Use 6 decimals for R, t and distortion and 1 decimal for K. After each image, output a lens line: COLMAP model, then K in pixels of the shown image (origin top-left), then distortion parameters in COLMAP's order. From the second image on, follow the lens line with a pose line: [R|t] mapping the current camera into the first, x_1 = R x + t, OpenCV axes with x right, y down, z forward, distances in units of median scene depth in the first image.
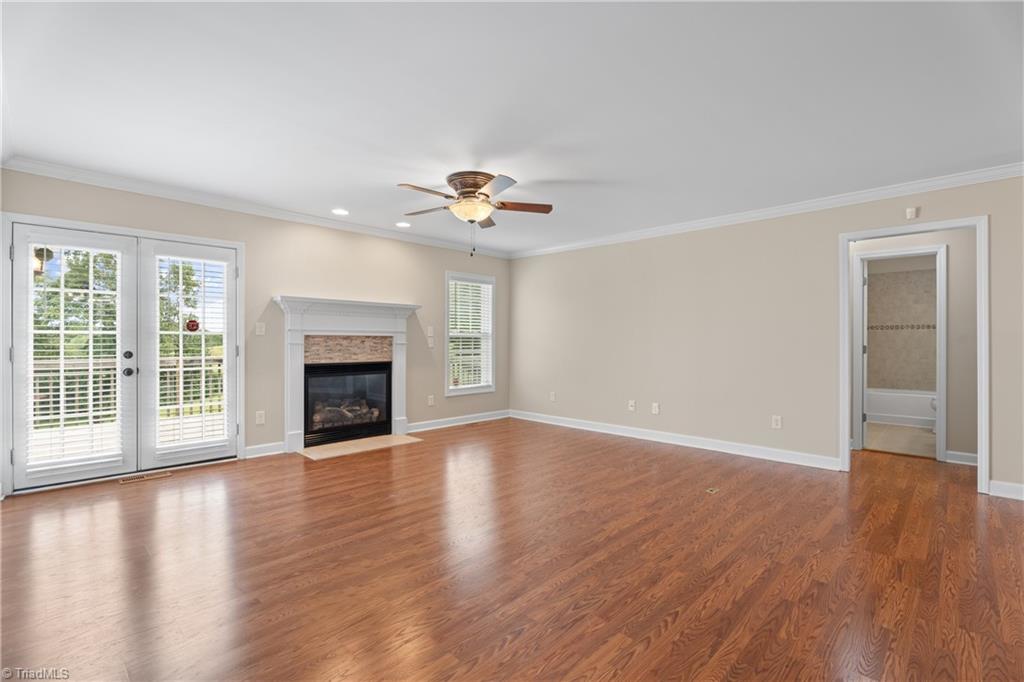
lens RADIAL K [[461.2, 0, 509.3], [0, 461.2, 337.3], [0, 0, 1]] dist [-0.005018, 0.002300]
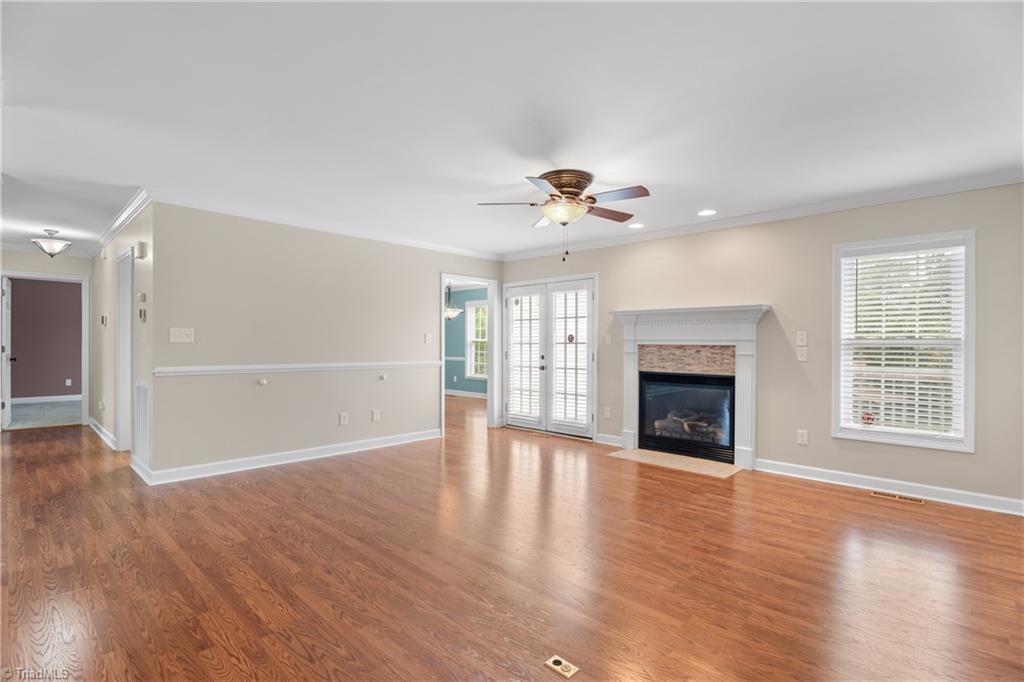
lens RADIAL K [[494.3, 0, 530.3], [0, 494.3, 344.1], [0, 0, 1]] dist [-0.002447, 0.002457]
pose [[0.025683, 0.000562, -0.999670, 0.788745], [0.003919, 0.999992, 0.000663, -0.008534], [0.999662, -0.003935, 0.025681, 0.779482]]
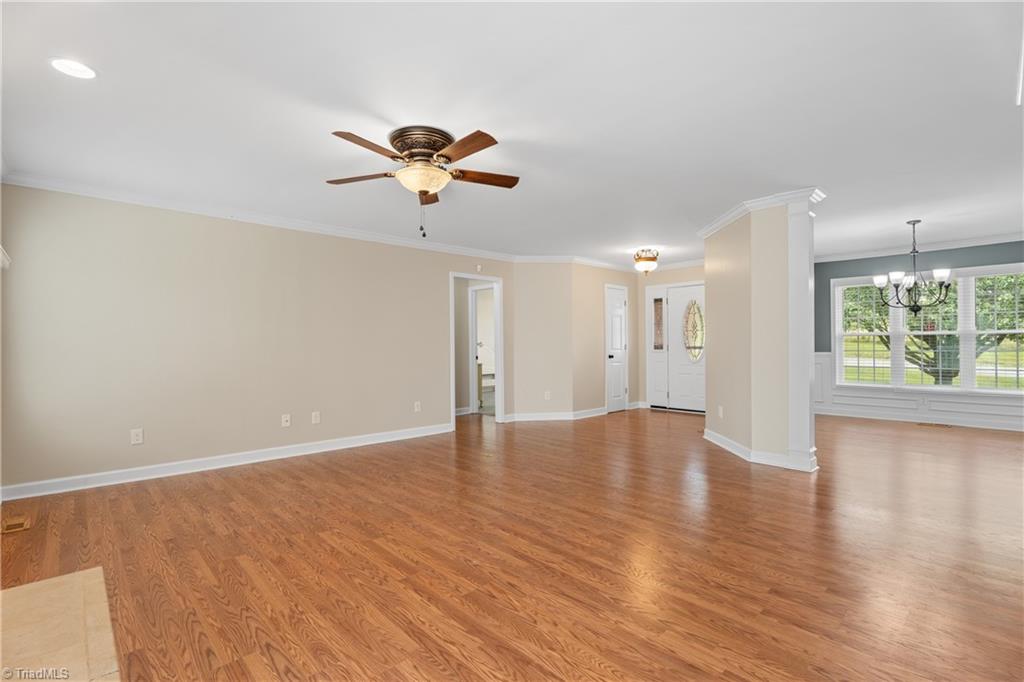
lens RADIAL K [[461.2, 0, 511.1], [0, 461.2, 335.6], [0, 0, 1]] dist [-0.005018, 0.002300]
pose [[0.059954, 0.015222, 0.998085, -0.741141], [-0.000796, 0.999884, -0.015202, 0.002880], [-0.998201, 0.000117, 0.059960, 0.692354]]
